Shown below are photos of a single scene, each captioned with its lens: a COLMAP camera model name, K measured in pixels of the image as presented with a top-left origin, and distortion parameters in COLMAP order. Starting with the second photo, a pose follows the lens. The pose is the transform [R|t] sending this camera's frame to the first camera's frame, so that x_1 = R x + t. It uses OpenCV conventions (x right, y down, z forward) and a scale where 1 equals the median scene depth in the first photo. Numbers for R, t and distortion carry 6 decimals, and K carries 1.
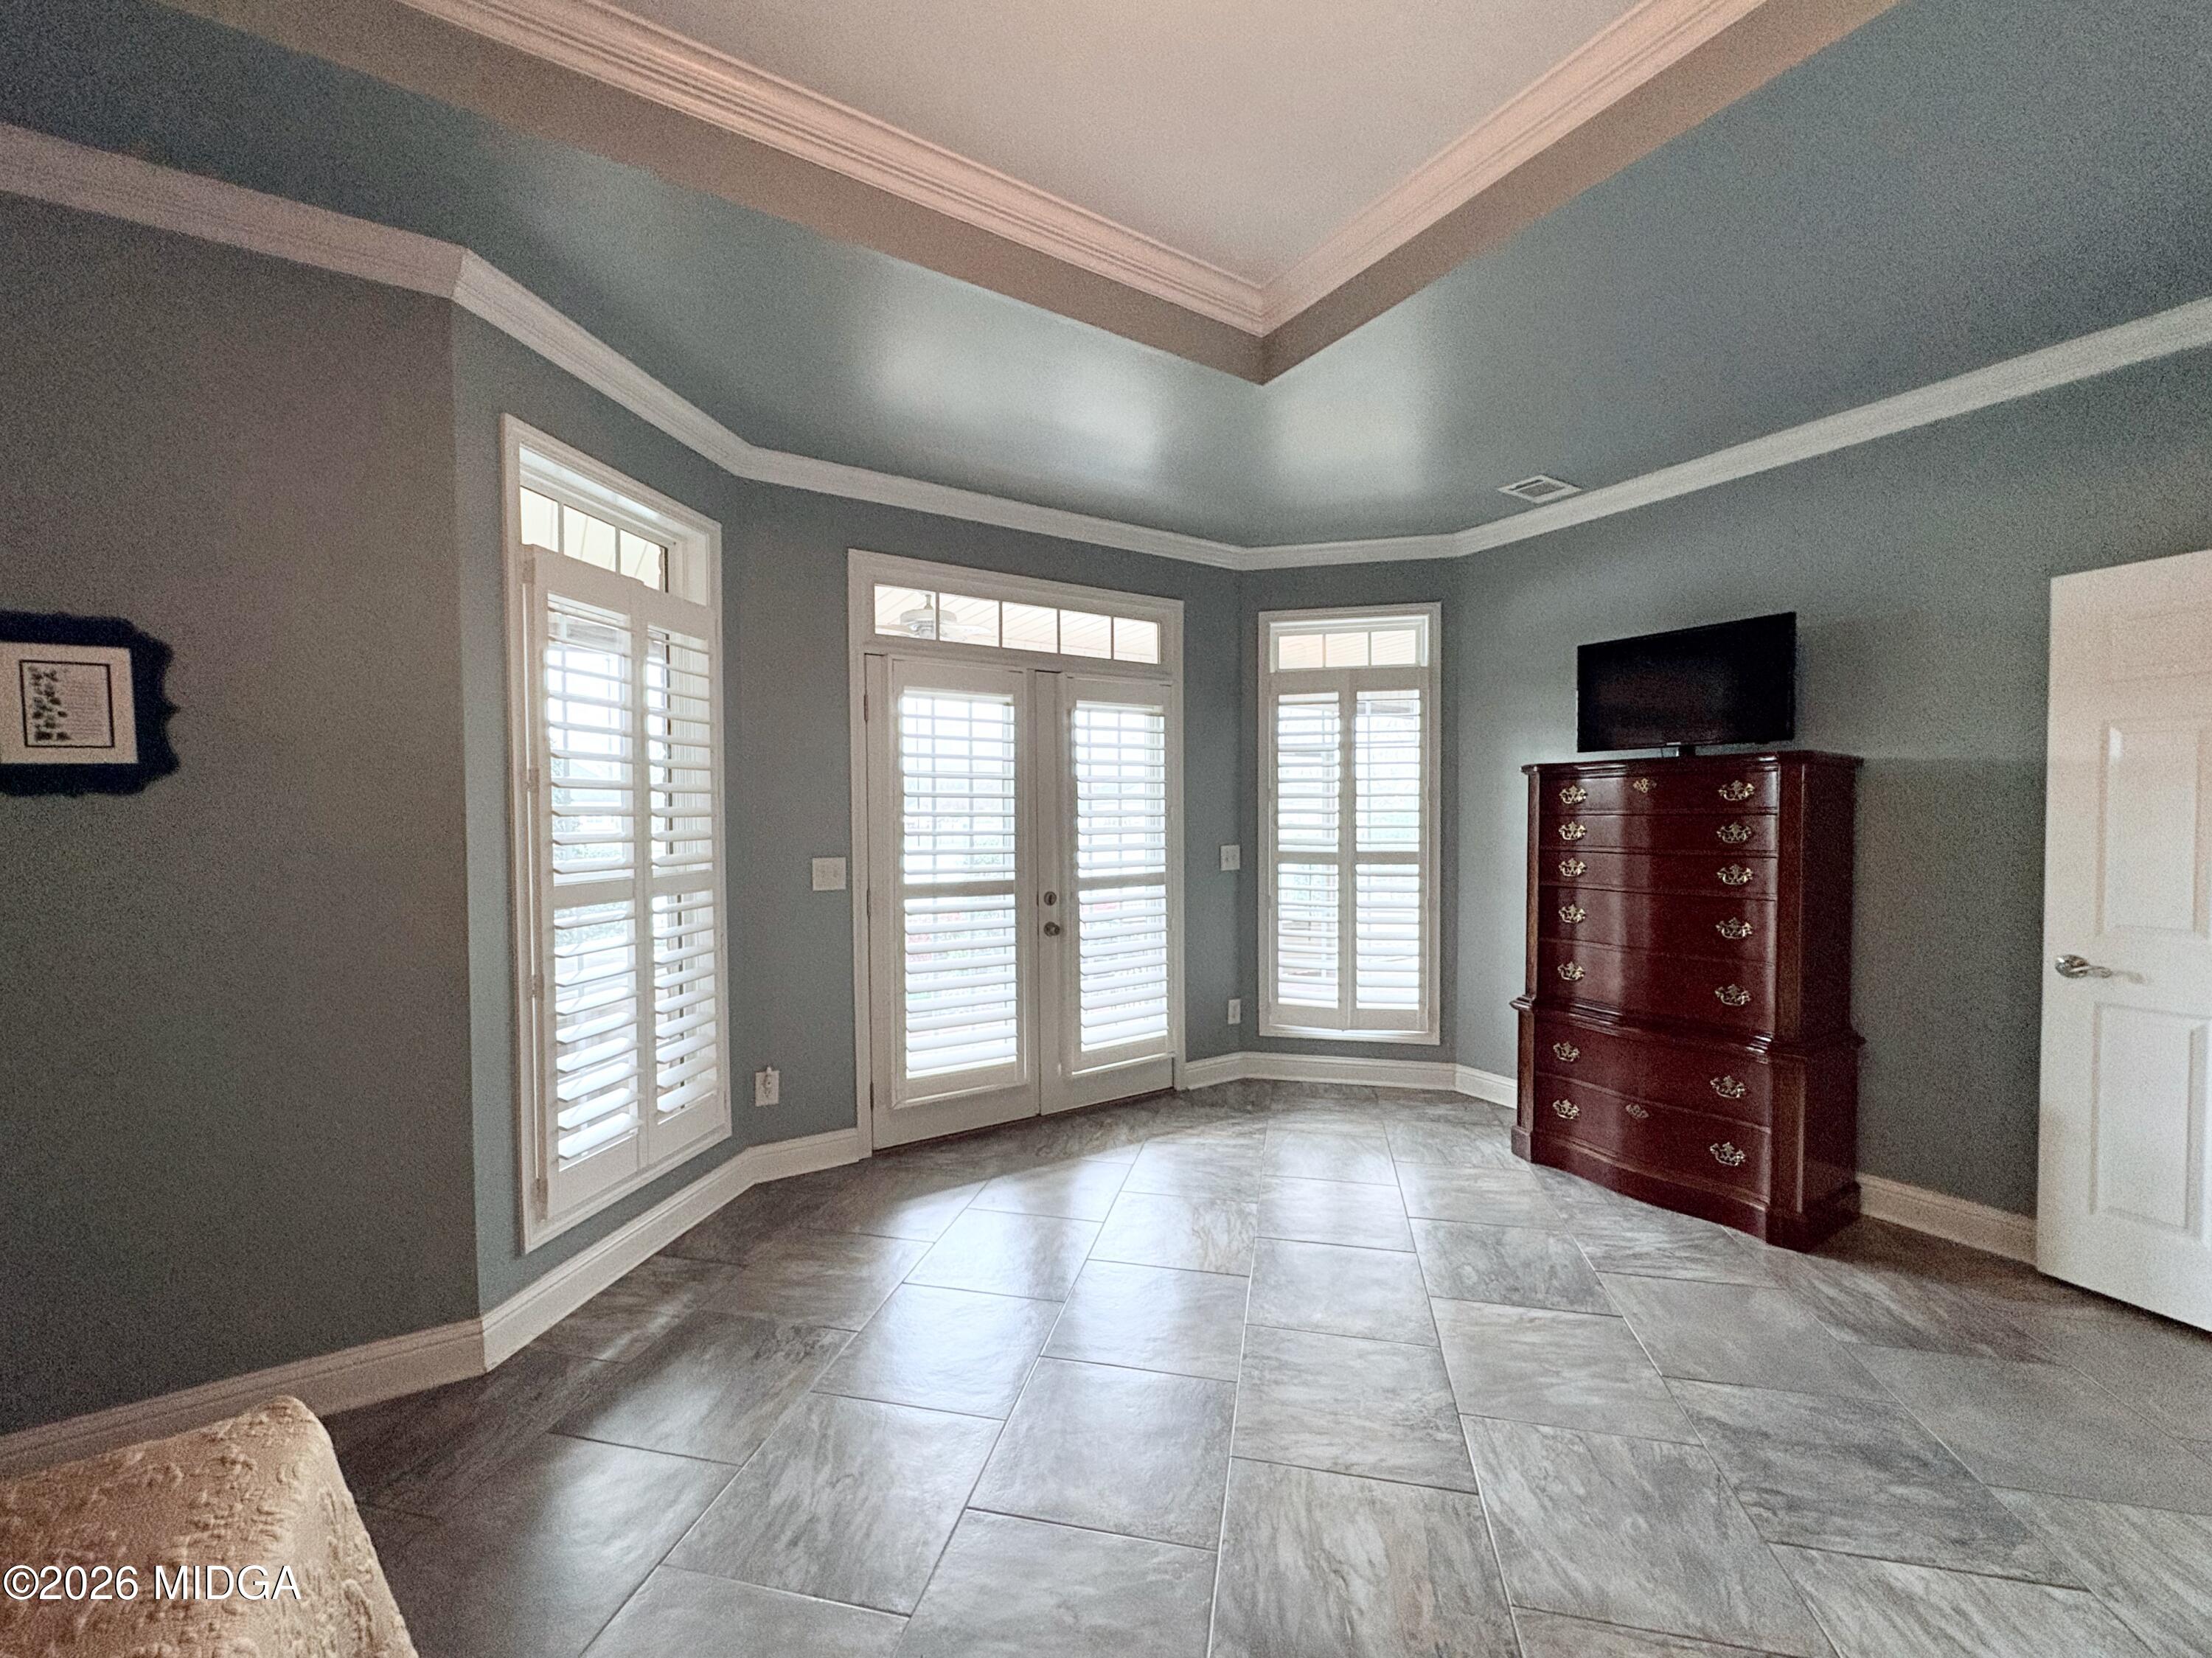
lens RADIAL K [[874.2, 0, 1106.8], [0, 874.2, 830.7], [0, 0, 1]] dist [-0.001331, 0.000963]
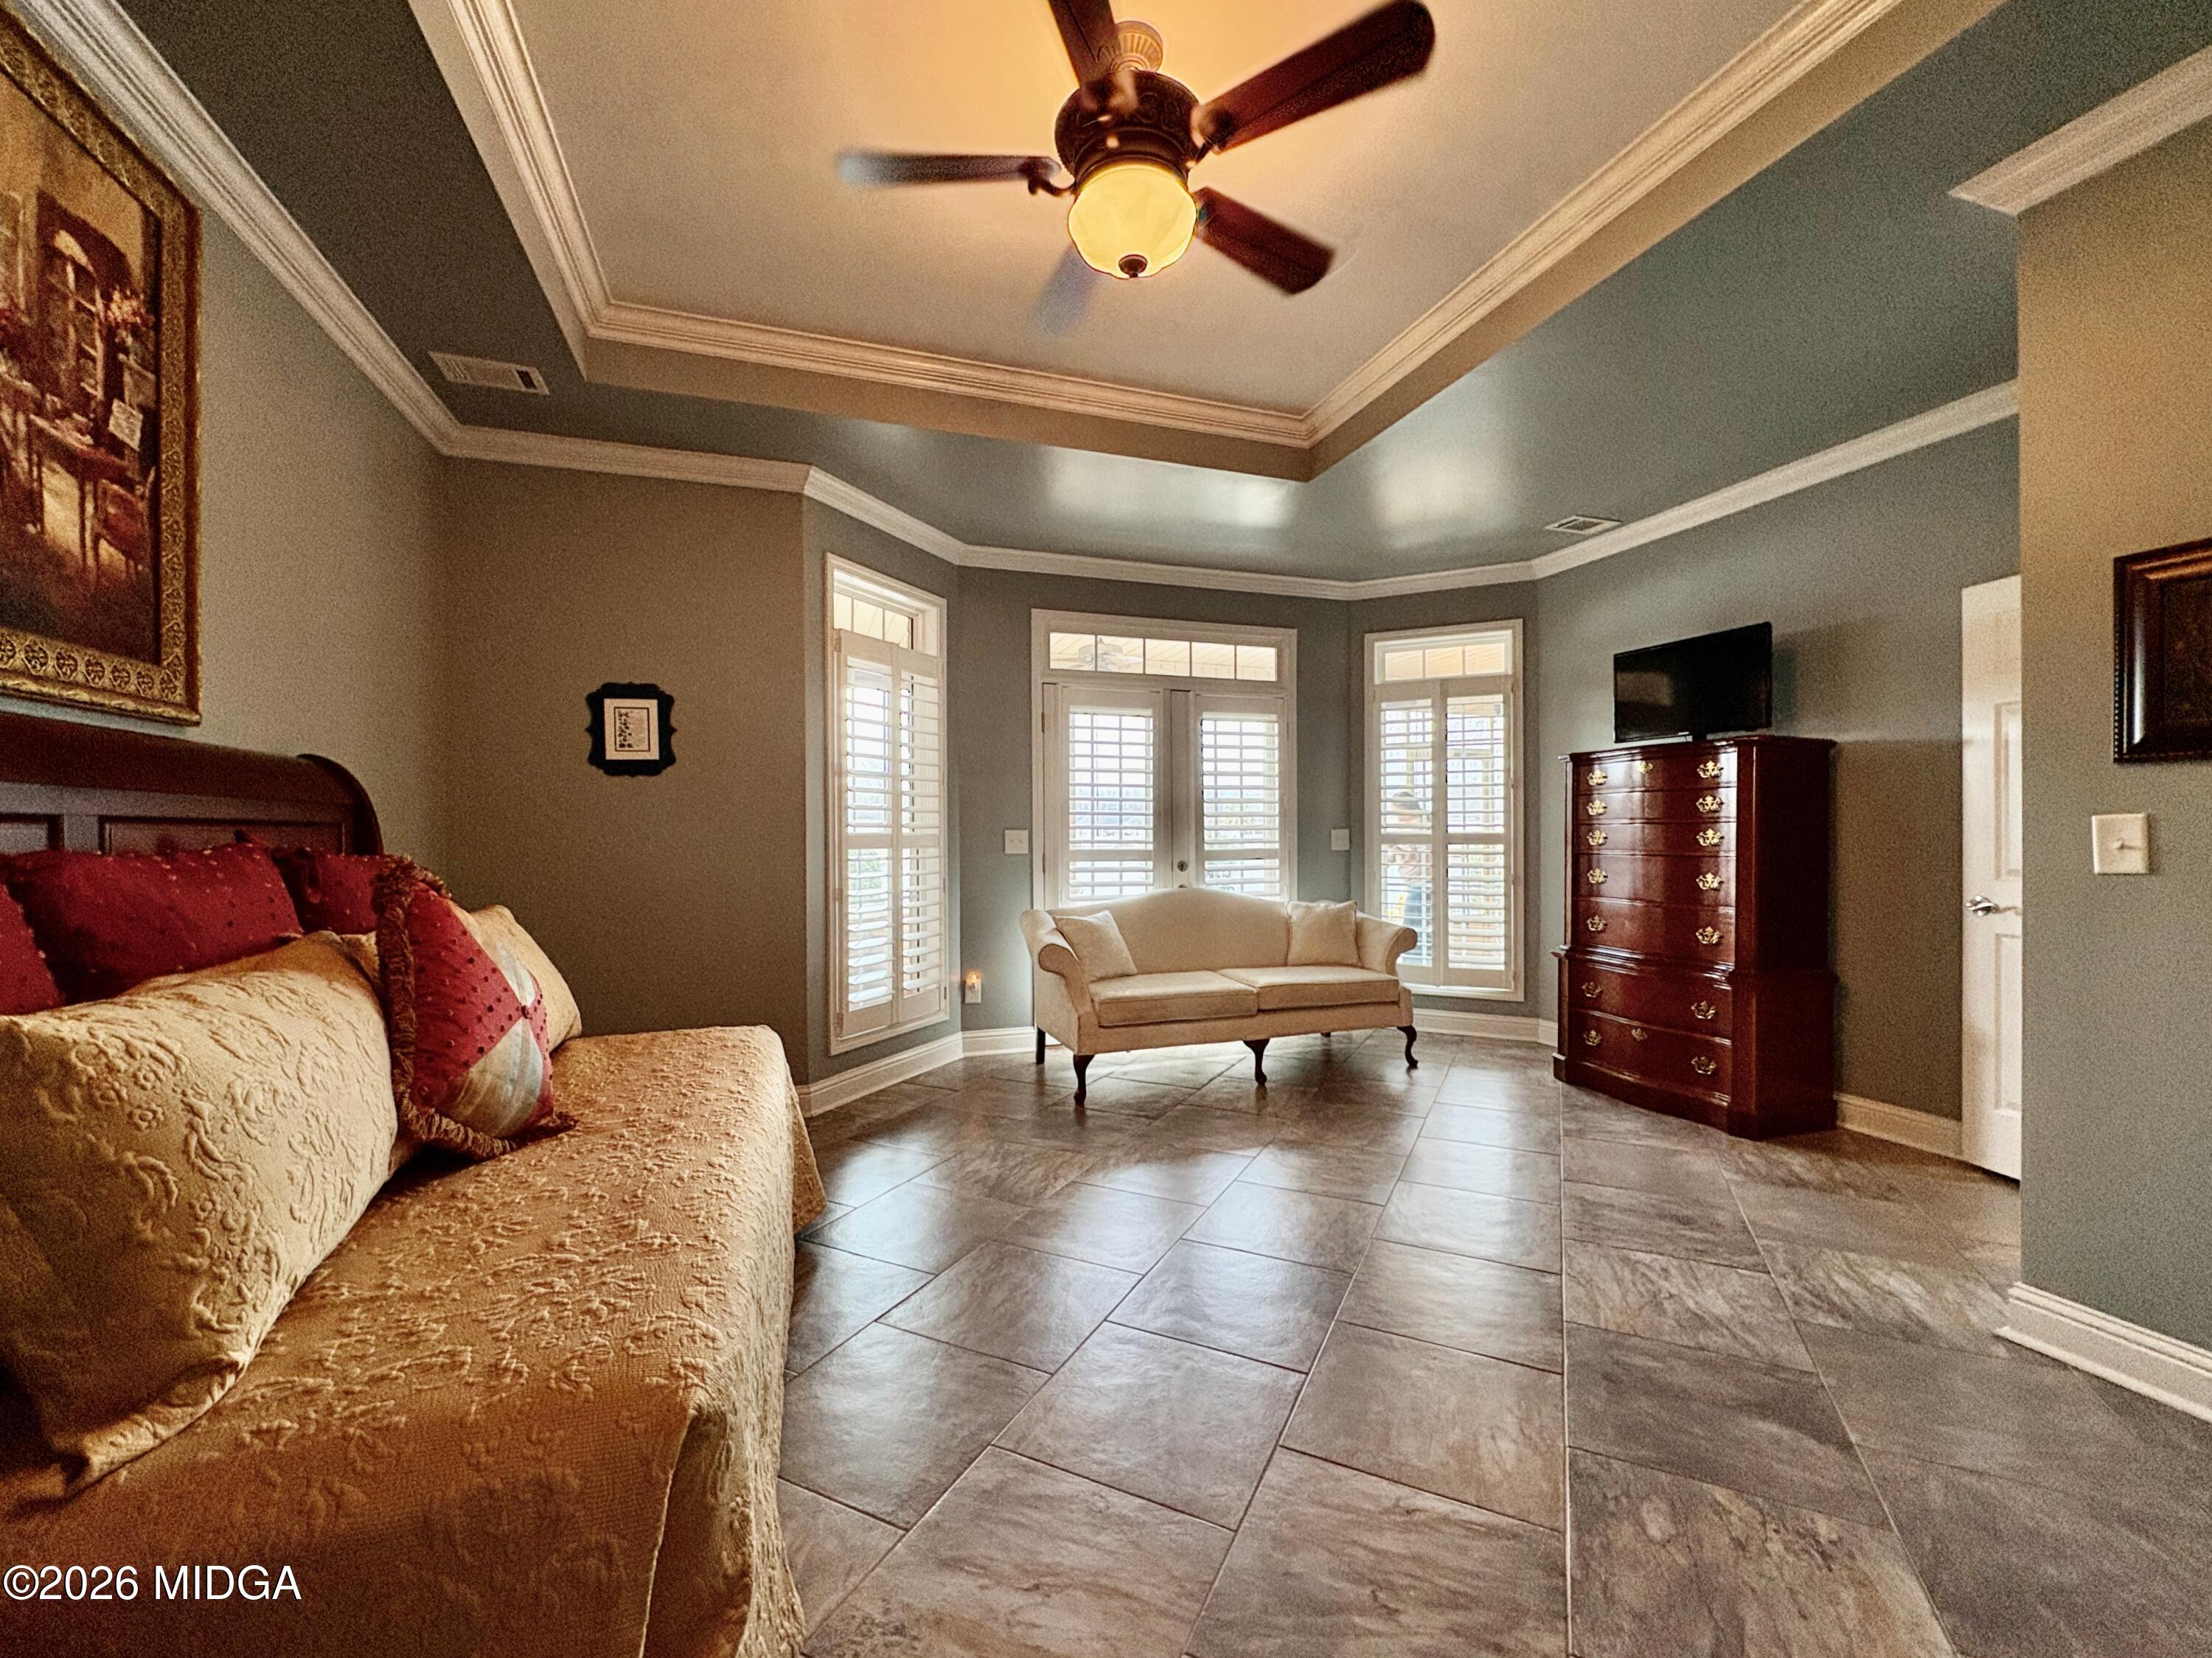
lens RADIAL K [[874.2, 0, 1107.5], [0, 874.2, 829.7], [0, 0, 1]] dist [-0.001331, 0.000963]
pose [[0.972459, 0.001950, -0.233065, 0.165443], [-0.006030, 0.999841, -0.016793, 0.059563], [0.232995, 0.017736, 0.972316, -0.359621]]
